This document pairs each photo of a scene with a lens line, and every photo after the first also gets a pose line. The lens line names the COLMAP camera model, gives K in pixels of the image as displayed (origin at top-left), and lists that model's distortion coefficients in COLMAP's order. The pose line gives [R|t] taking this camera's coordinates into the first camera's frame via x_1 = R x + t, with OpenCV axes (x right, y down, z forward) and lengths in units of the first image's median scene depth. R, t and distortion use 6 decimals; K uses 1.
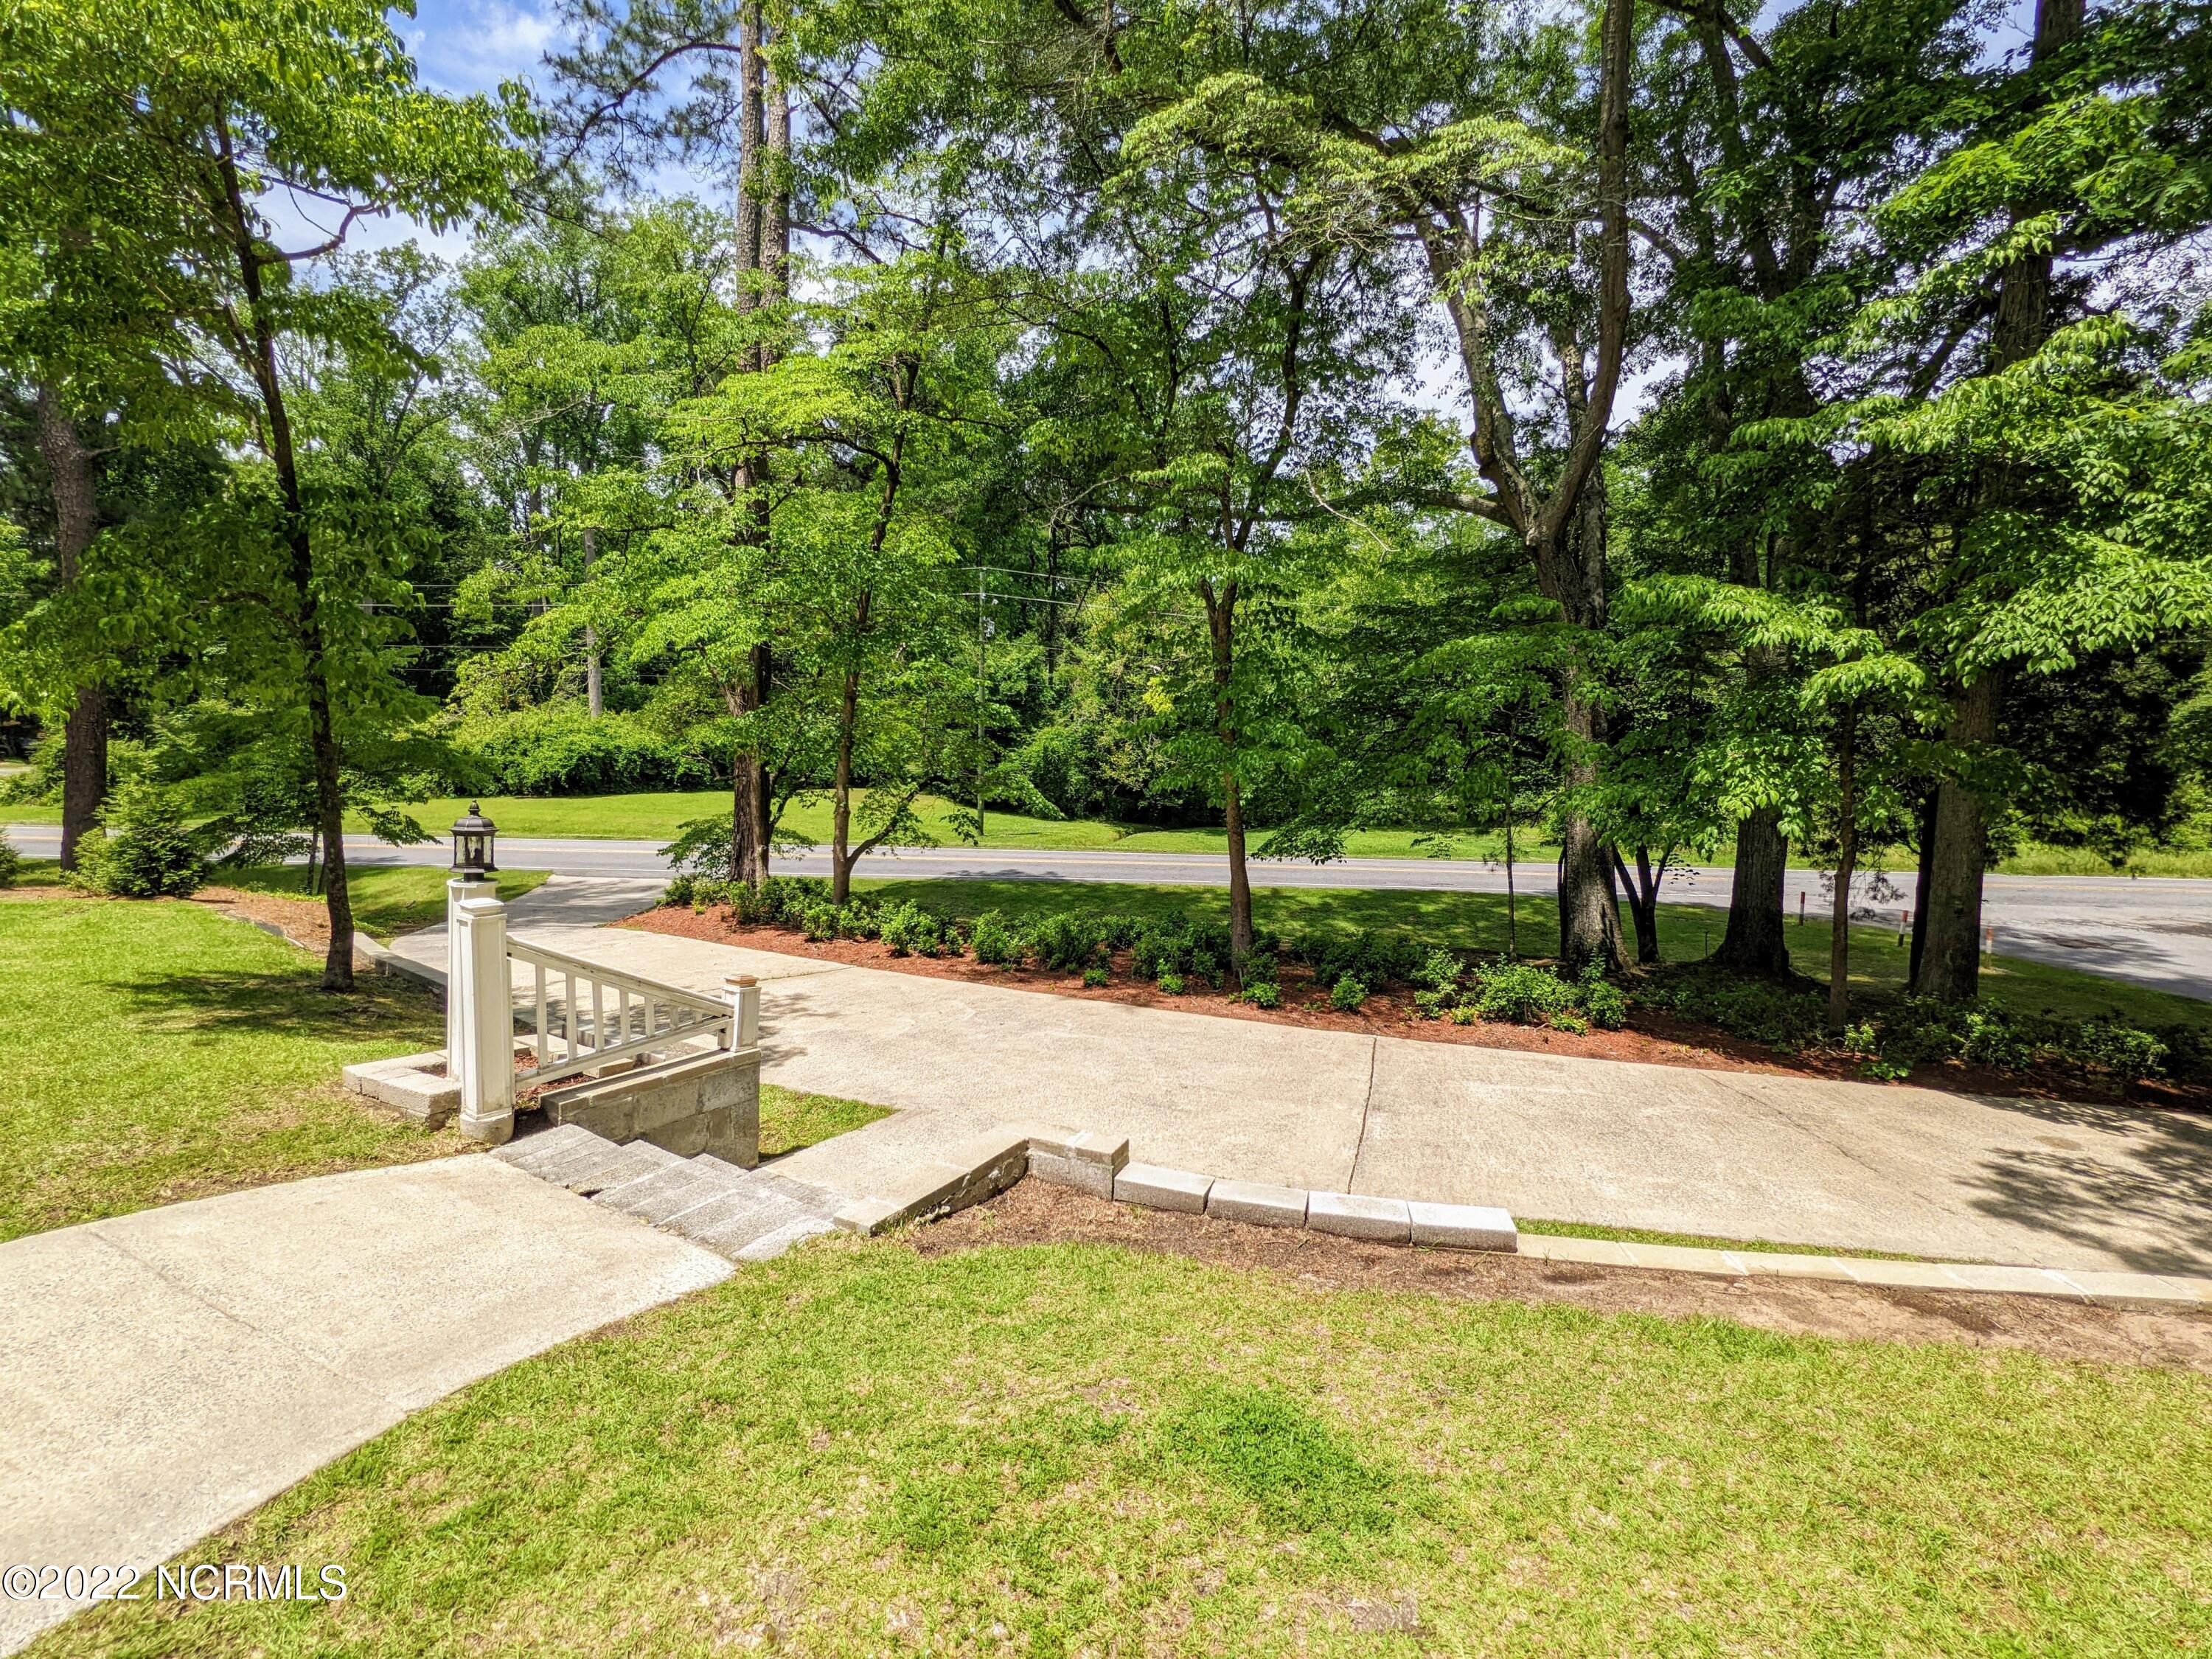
lens RADIAL K [[1047.6, 0, 1106.0], [0, 1047.6, 816.2], [0, 0, 1]] dist [-0.000448, 0.002916]
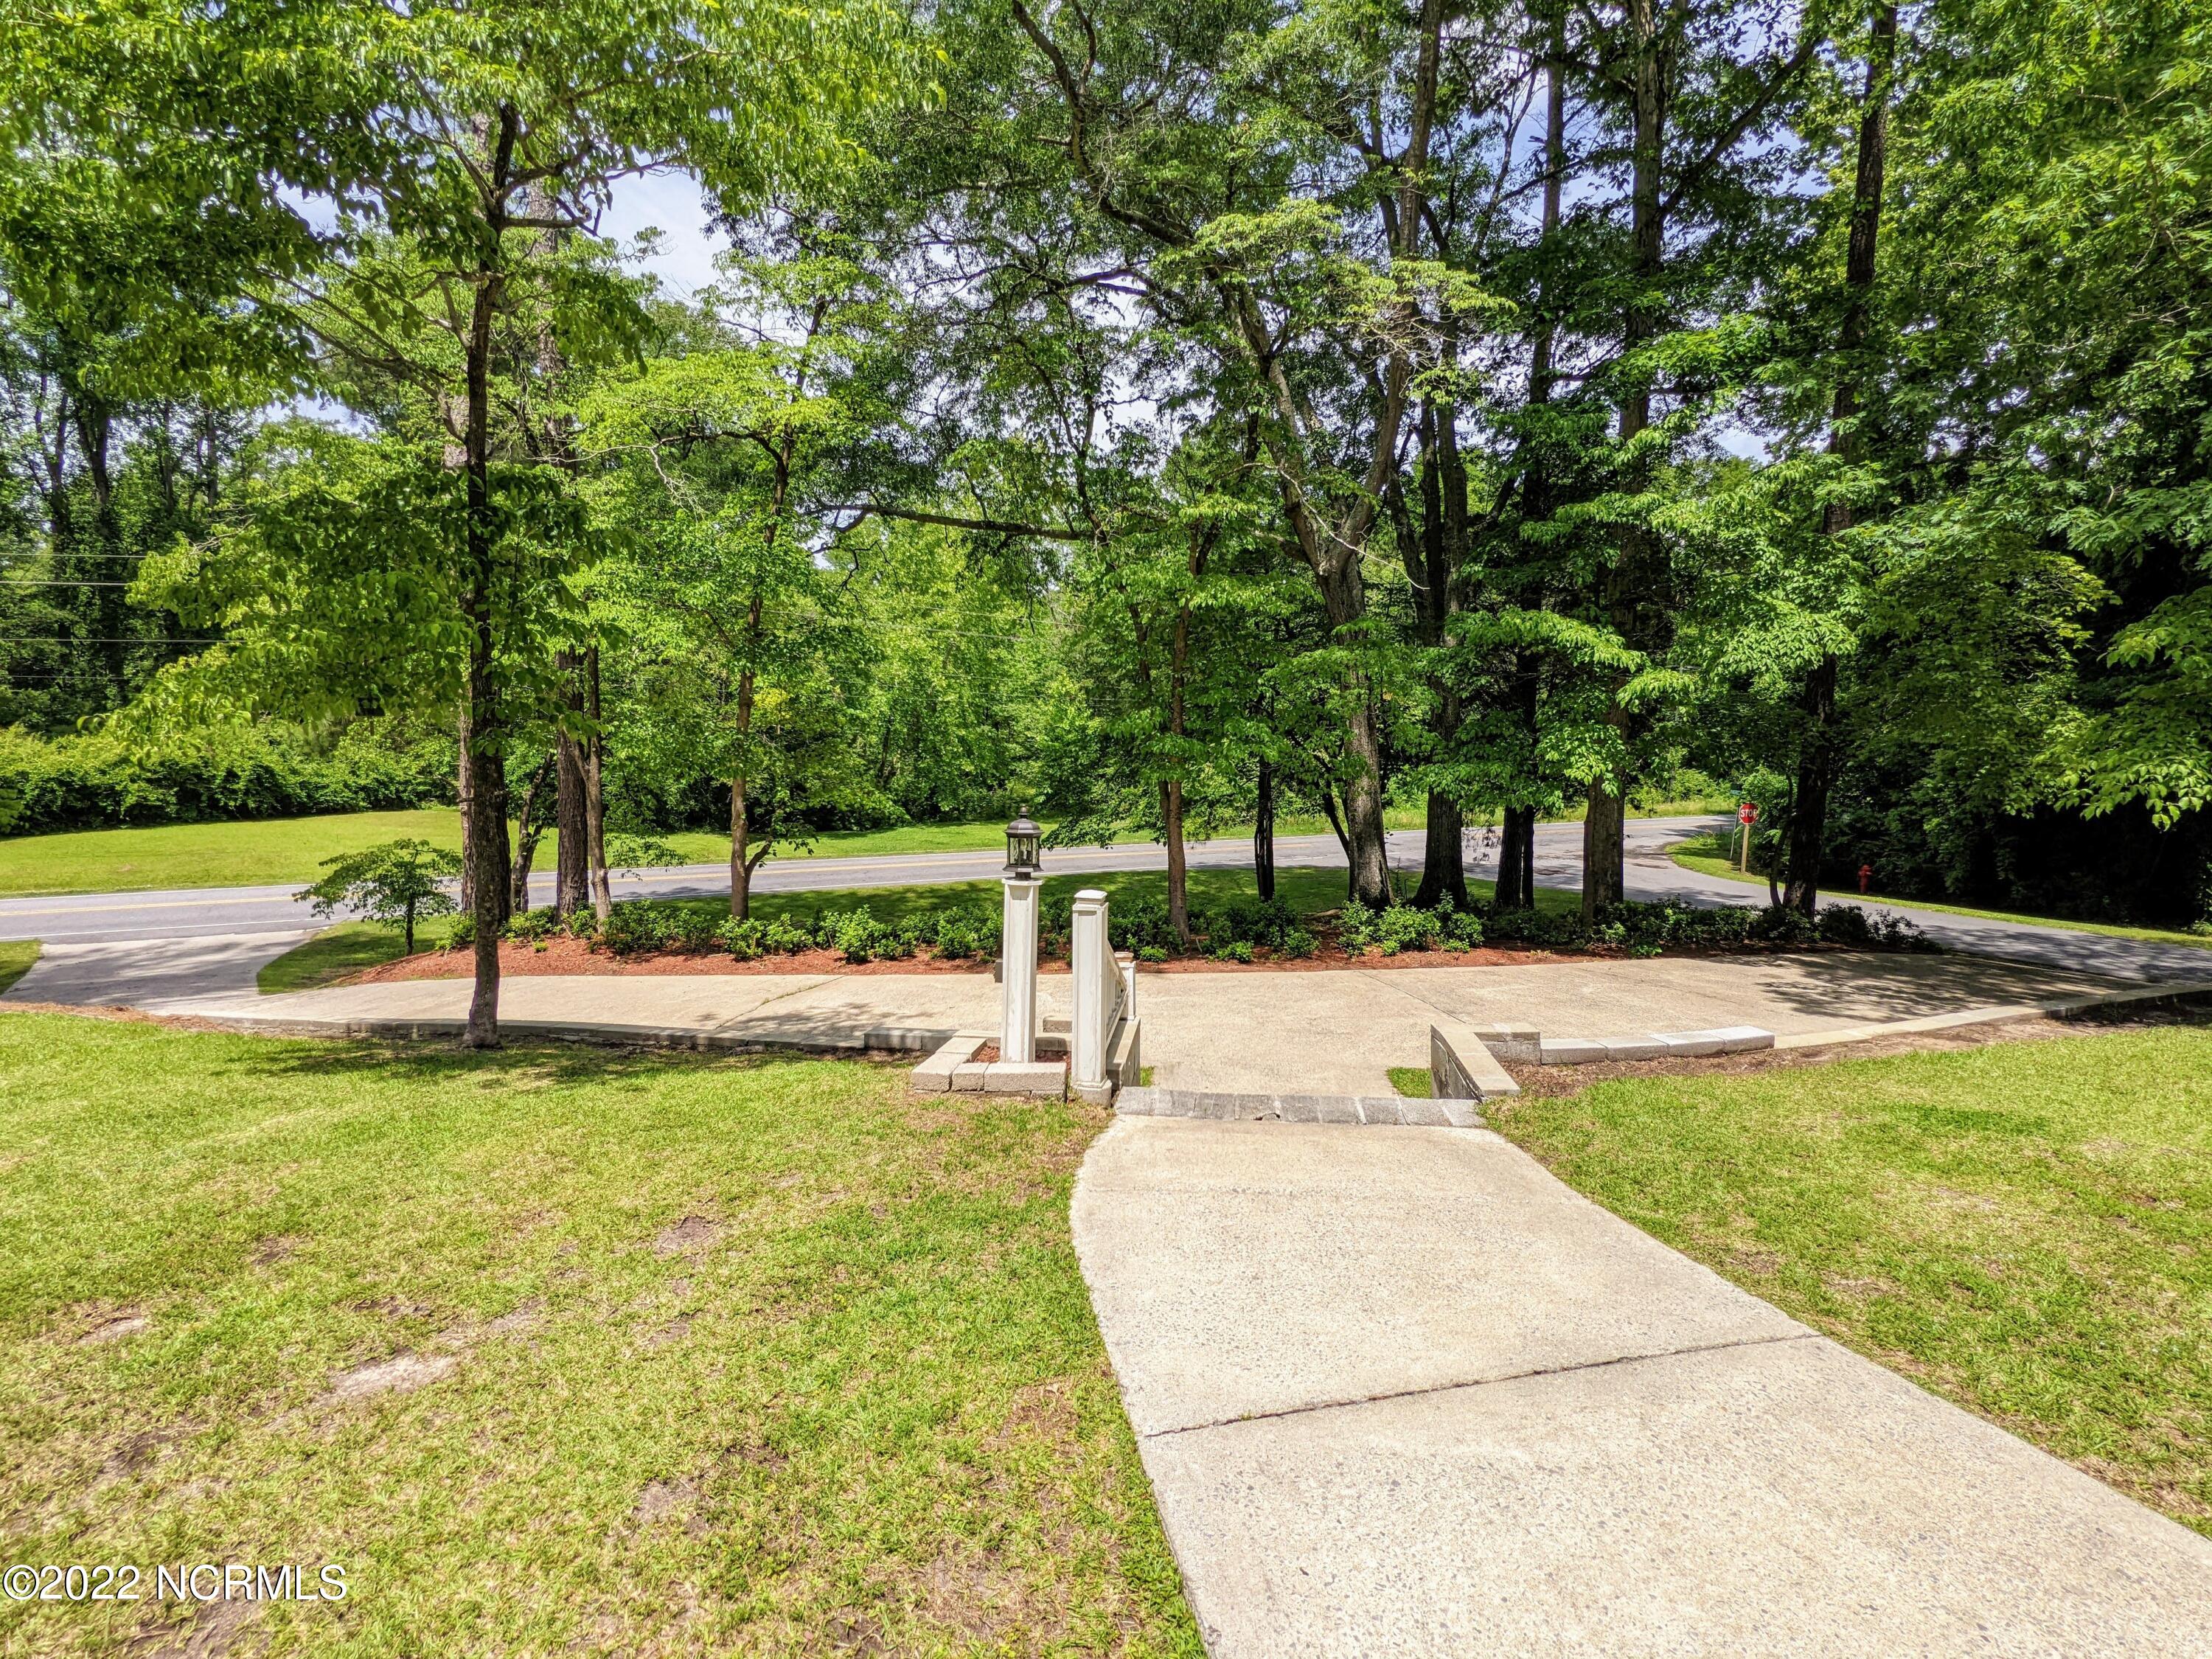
lens RADIAL K [[1047.6, 0, 1103.7], [0, 1047.6, 840.7], [0, 0, 1]] dist [-0.000448, 0.002916]
pose [[0.901283, -0.065414, 0.428264, -0.498879], [0.055897, 0.997831, 0.034776, -0.005546], [-0.429610, -0.007404, 0.902984, -0.003179]]
